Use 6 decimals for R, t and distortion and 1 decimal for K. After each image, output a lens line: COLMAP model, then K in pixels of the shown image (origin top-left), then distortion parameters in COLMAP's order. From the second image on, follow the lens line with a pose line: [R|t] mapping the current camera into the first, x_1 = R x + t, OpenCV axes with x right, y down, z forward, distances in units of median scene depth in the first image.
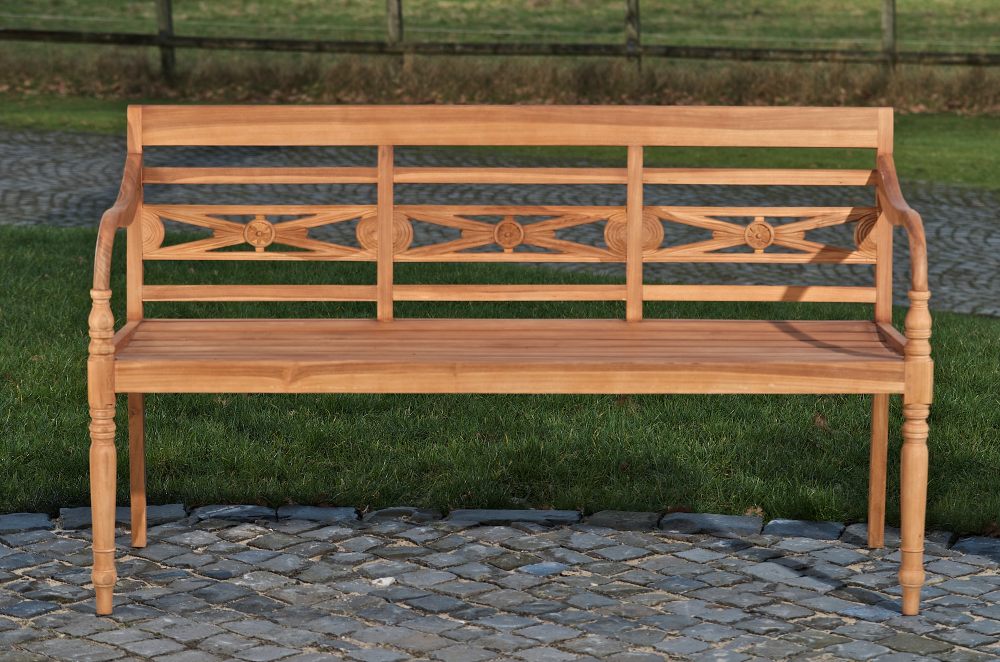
lens RADIAL K [[3571.7, 0, 500.0], [0, 3571.7, 331.0], [0, 0, 1]] dist [0.680459, -0.444953]
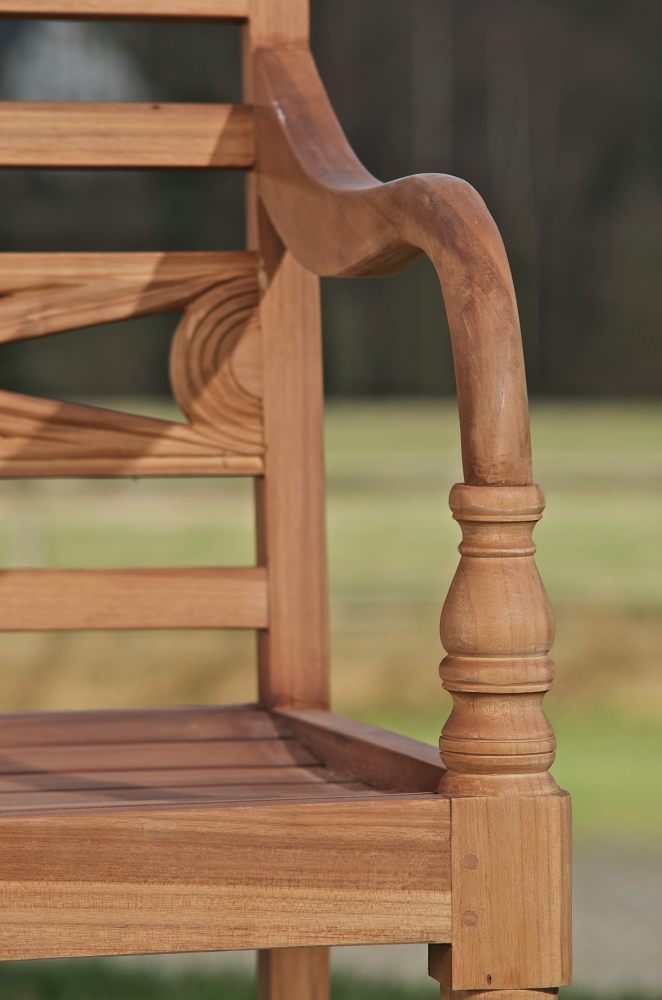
lens RADIAL K [[5437.4, 0, 331.0], [0, 5437.4, 500.0], [0, 0, 1]] dist [1.881815, -1.178472]
pose [[0.985736, -0.017748, 0.167363, 0.045323], [0.038297, 0.991991, -0.120366, 0.029194], [-0.163886, 0.125059, 0.978520, 0.625351]]
